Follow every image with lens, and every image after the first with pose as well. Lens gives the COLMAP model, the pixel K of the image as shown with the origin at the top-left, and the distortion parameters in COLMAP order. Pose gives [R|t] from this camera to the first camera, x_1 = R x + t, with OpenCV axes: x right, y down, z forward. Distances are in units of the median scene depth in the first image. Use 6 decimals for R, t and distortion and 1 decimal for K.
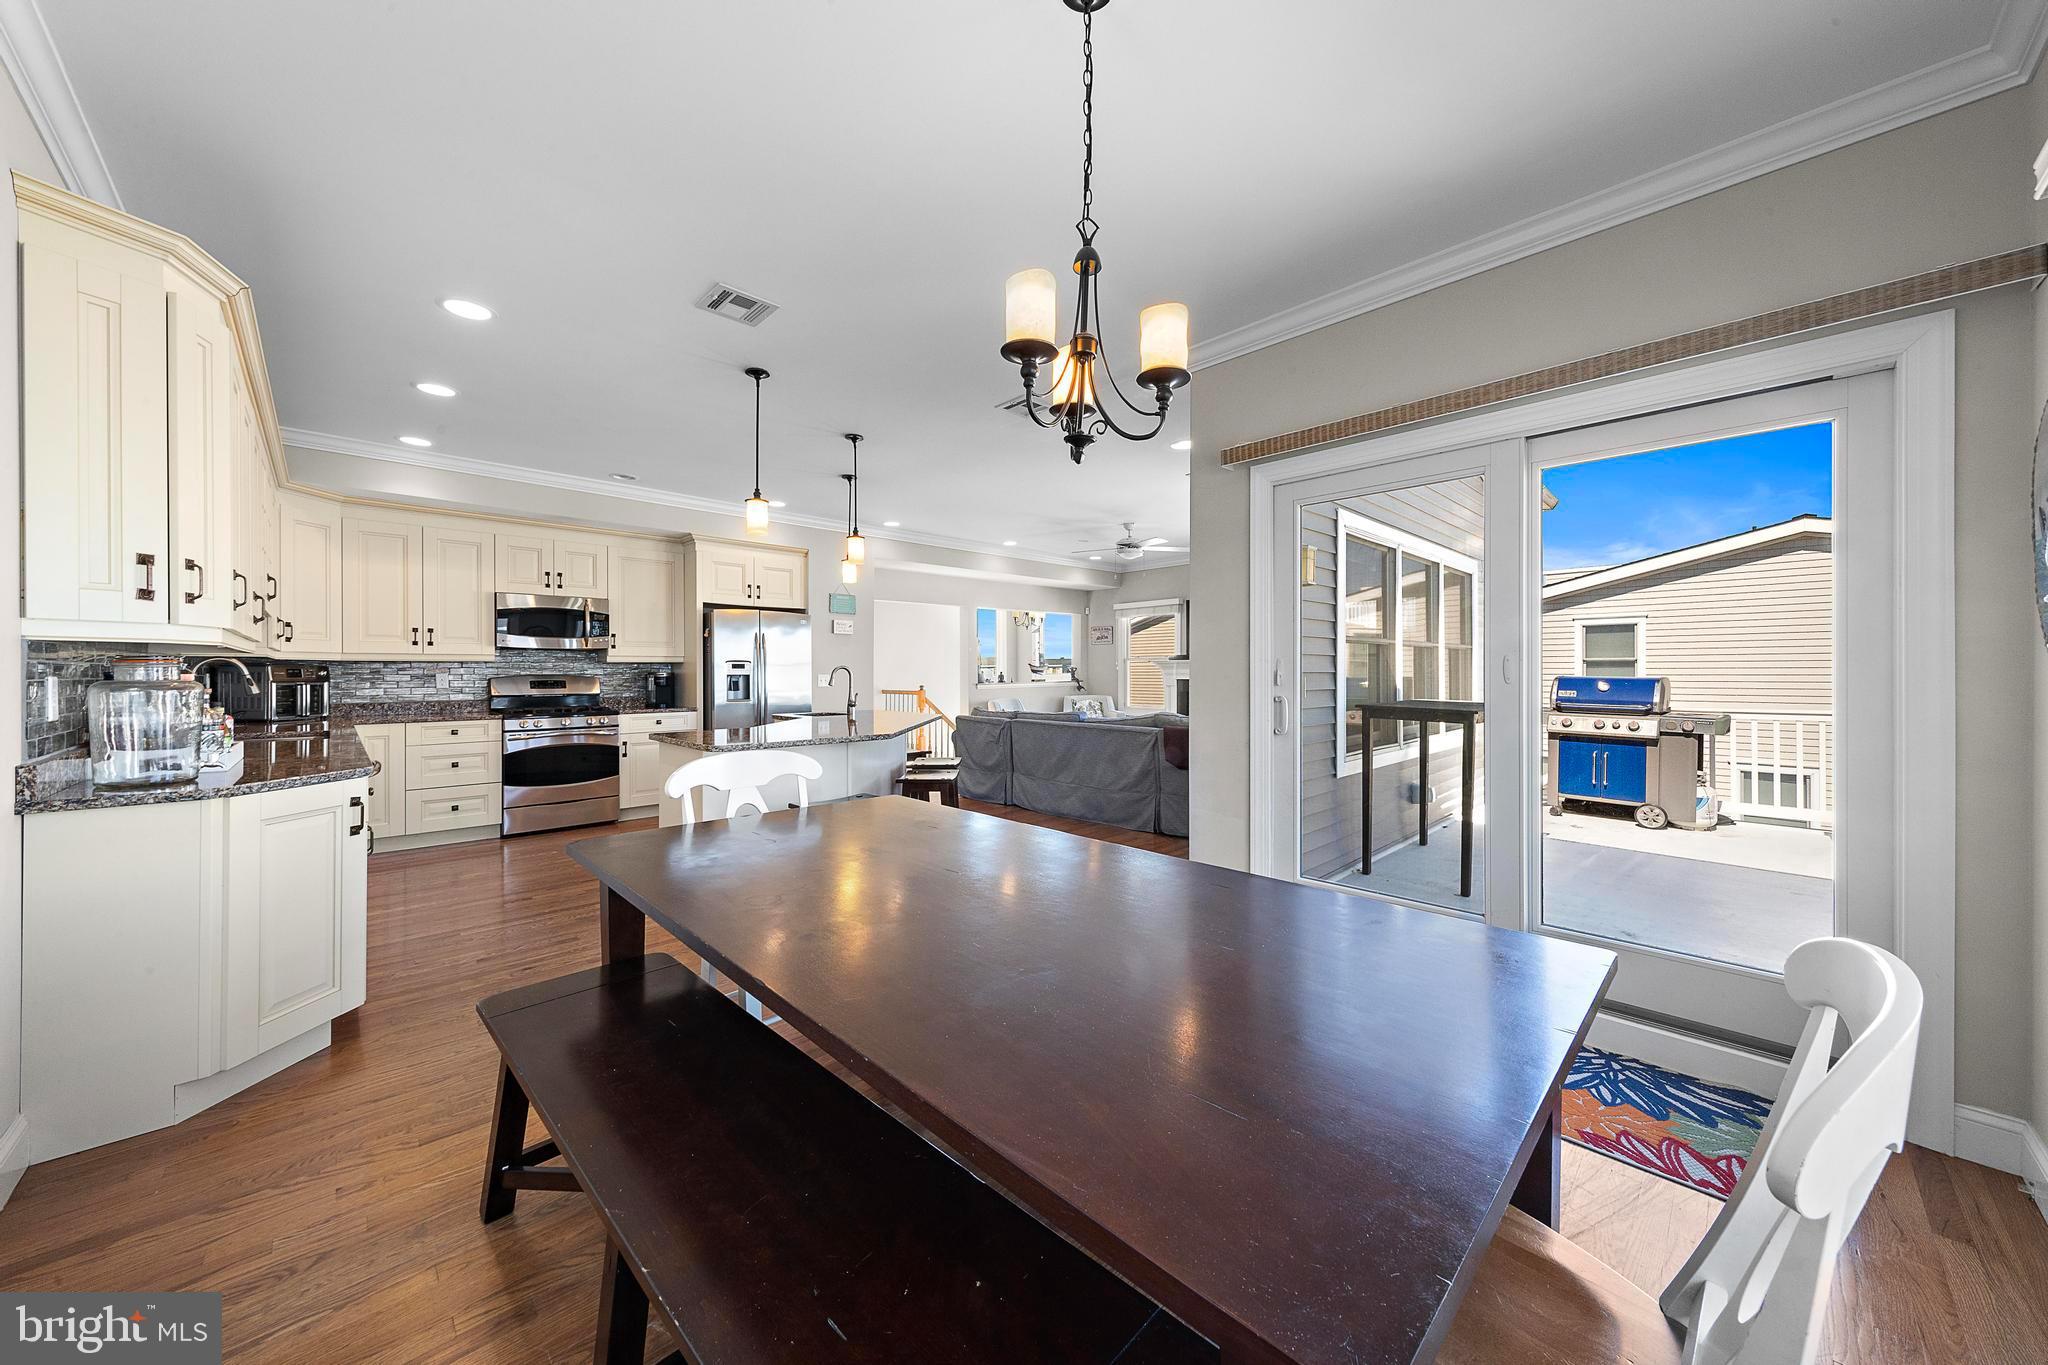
lens RADIAL K [[764.0, 0, 1020.2], [0, 764.0, 681.9], [0, 0, 1]] dist [-0.000078, -0.000003]
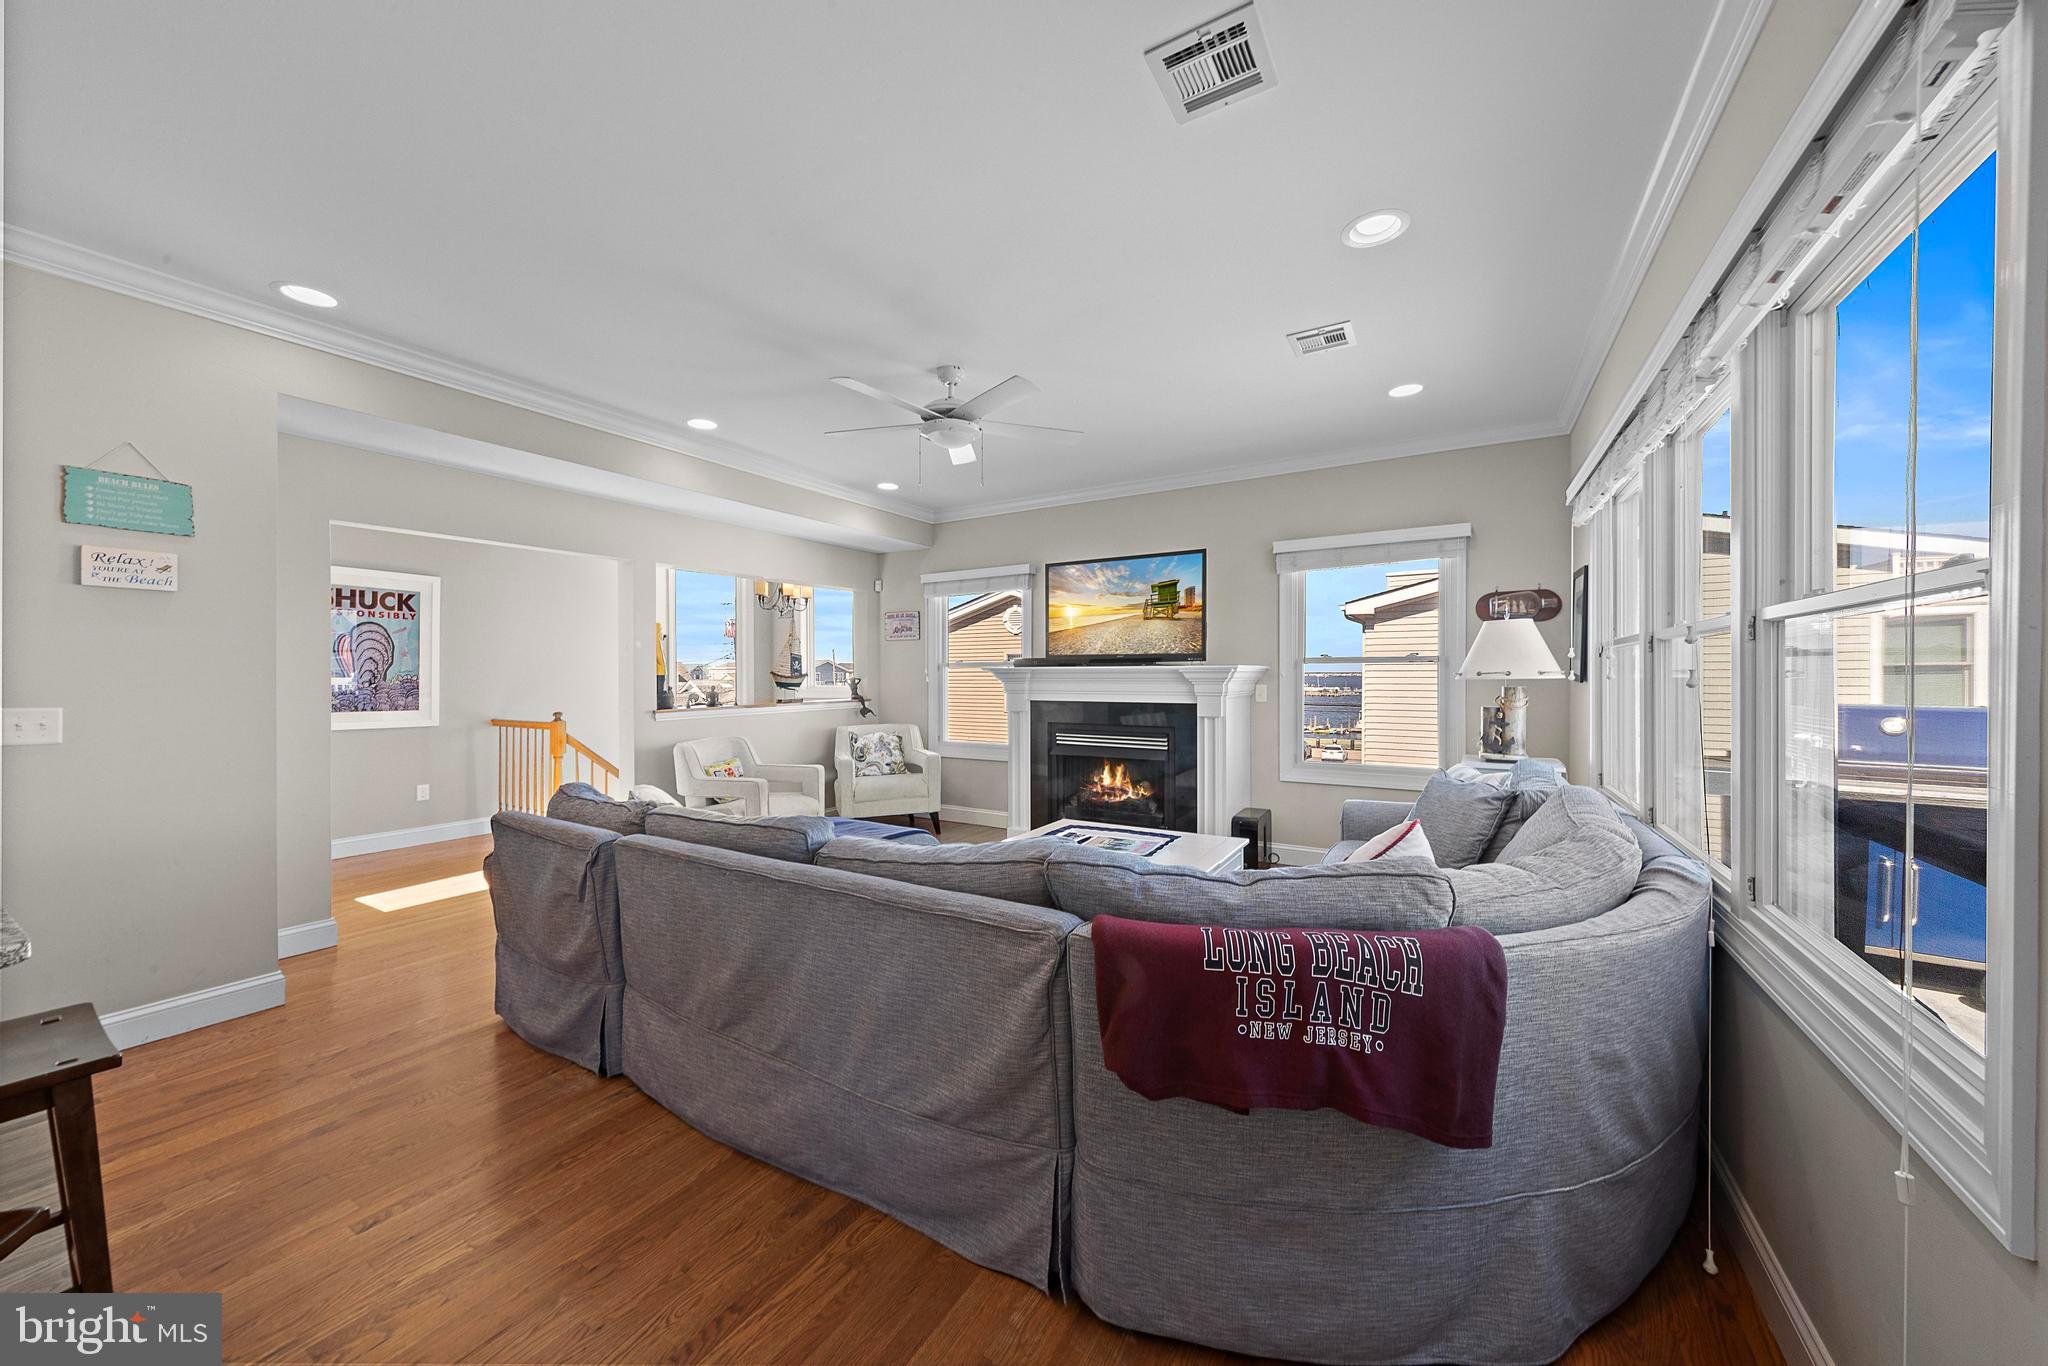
lens RADIAL K [[679.1, 0, 1022.8], [0, 679.1, 683.9], [0, 0, 1]] dist [0.000475, 0.000011]
pose [[0.966370, -0.003793, 0.257126, 0.064064], [0.003565, 0.999993, 0.001352, -0.015020], [-0.257129, -0.000390, 0.966377, 0.476558]]
